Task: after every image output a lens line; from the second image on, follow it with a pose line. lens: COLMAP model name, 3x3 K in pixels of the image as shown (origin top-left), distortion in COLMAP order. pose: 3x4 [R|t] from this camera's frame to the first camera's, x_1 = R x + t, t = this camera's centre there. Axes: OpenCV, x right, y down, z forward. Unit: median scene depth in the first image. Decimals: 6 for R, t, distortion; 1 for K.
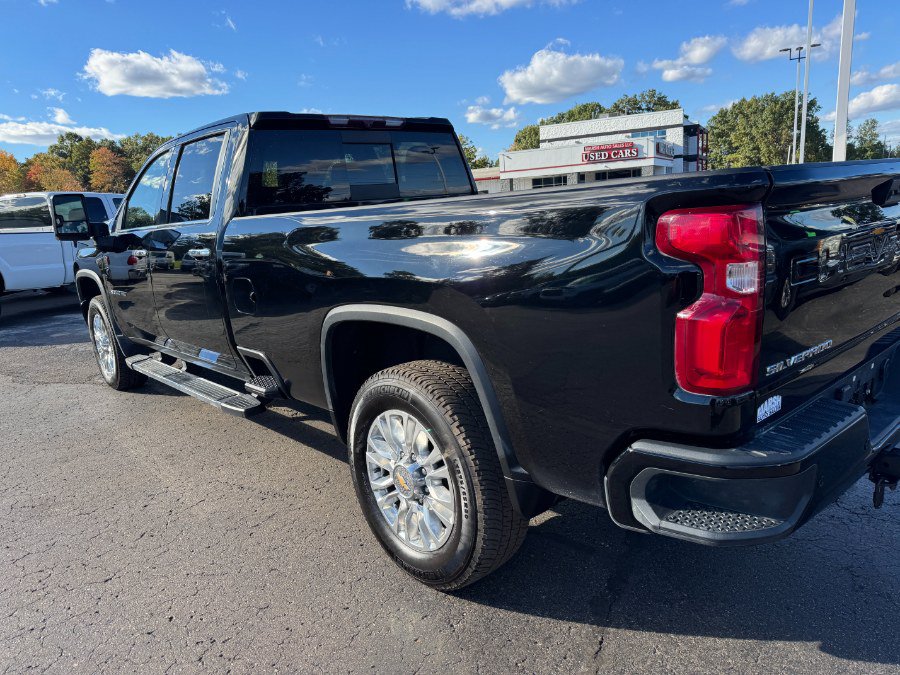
lens RADIAL K [[677.1, 0, 447.9], [0, 677.1, 343.3], [0, 0, 1]] dist [-0.002181, -0.000837]
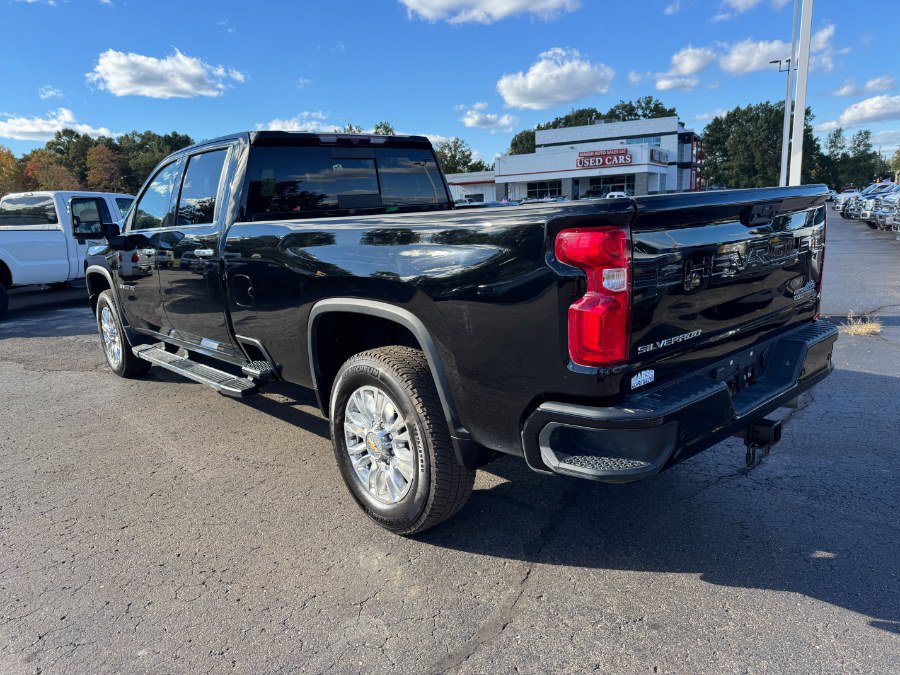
lens RADIAL K [[676.8, 0, 450.0], [0, 676.8, 337.5], [0, 0, 1]] dist [-0.000014, -0.005365]
pose [[0.999826, 0.014756, 0.011410, 0.032715], [-0.014623, 0.999825, -0.011641, 0.014502], [-0.011580, 0.011473, 0.999867, -0.128767]]
